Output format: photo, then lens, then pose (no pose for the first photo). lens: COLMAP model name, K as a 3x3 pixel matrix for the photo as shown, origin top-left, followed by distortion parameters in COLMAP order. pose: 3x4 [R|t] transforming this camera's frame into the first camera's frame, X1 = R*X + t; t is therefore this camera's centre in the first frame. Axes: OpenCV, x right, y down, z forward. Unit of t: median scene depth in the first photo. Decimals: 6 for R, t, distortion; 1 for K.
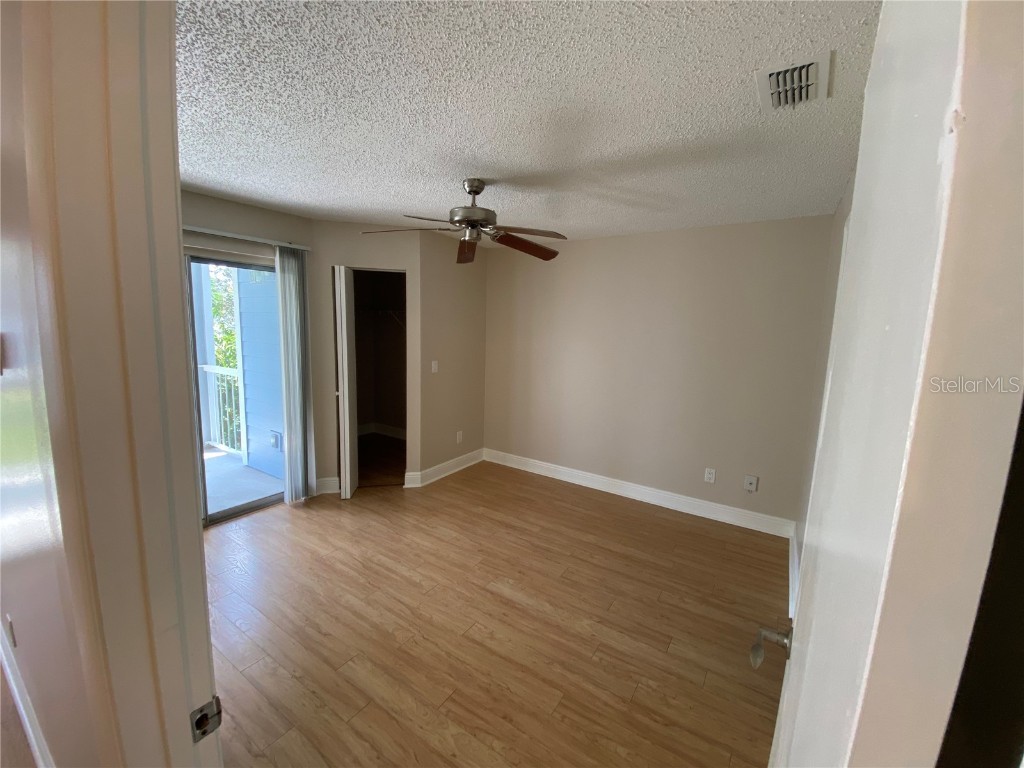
lens RADIAL K [[413.2, 0, 514.4], [0, 413.2, 382.6], [0, 0, 1]] dist [0.025422, -0.019353]
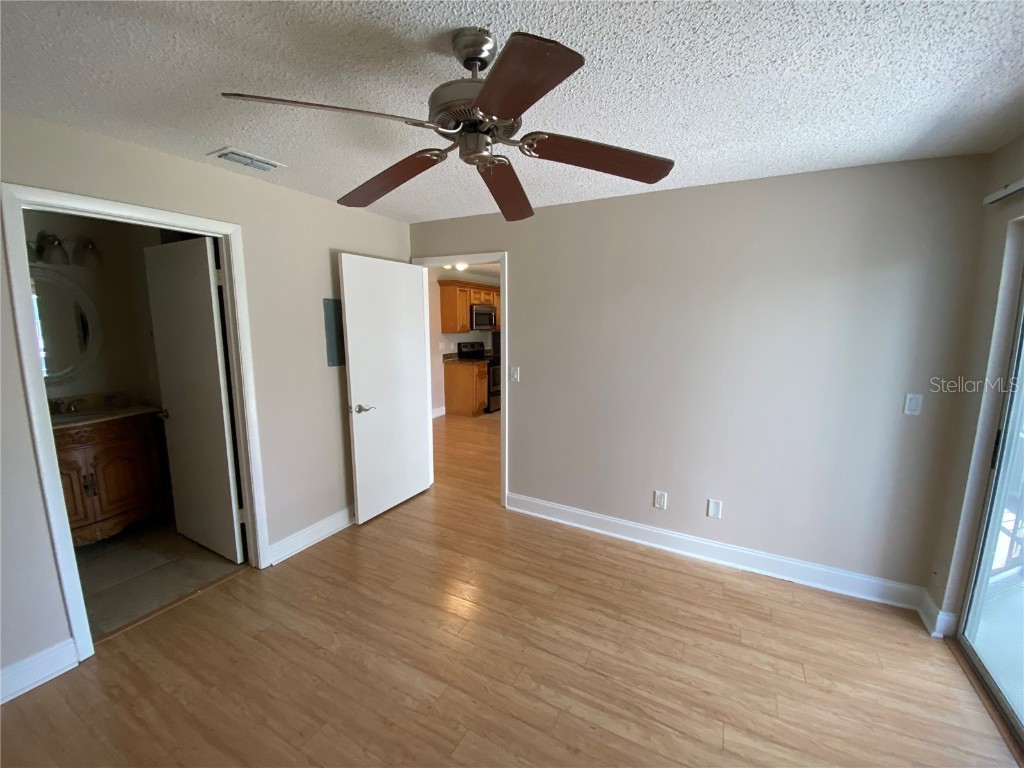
lens RADIAL K [[413.2, 0, 514.4], [0, 413.2, 382.6], [0, 0, 1]] dist [0.025422, -0.019353]
pose [[-0.994719, -0.022605, -0.100111, -0.103456], [-0.049951, 0.958746, 0.279840, -0.226925], [0.089655, 0.283363, -0.954813, 1.576732]]
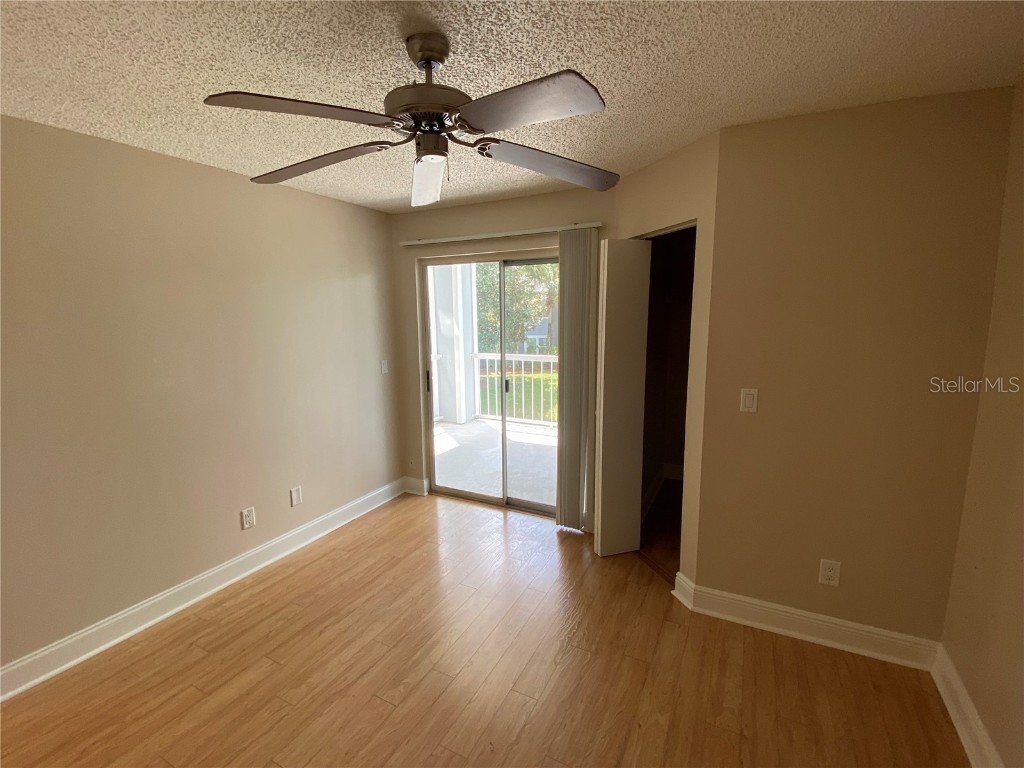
lens RADIAL K [[455.8, 0, 505.3], [0, 455.8, 381.6], [0, 0, 1]] dist [0.017963, -0.017026]
pose [[0.092528, 0.114437, -0.989112, 0.516826], [-0.120613, 0.987347, 0.102950, -0.133182], [0.988378, 0.109774, 0.105160, 1.062172]]
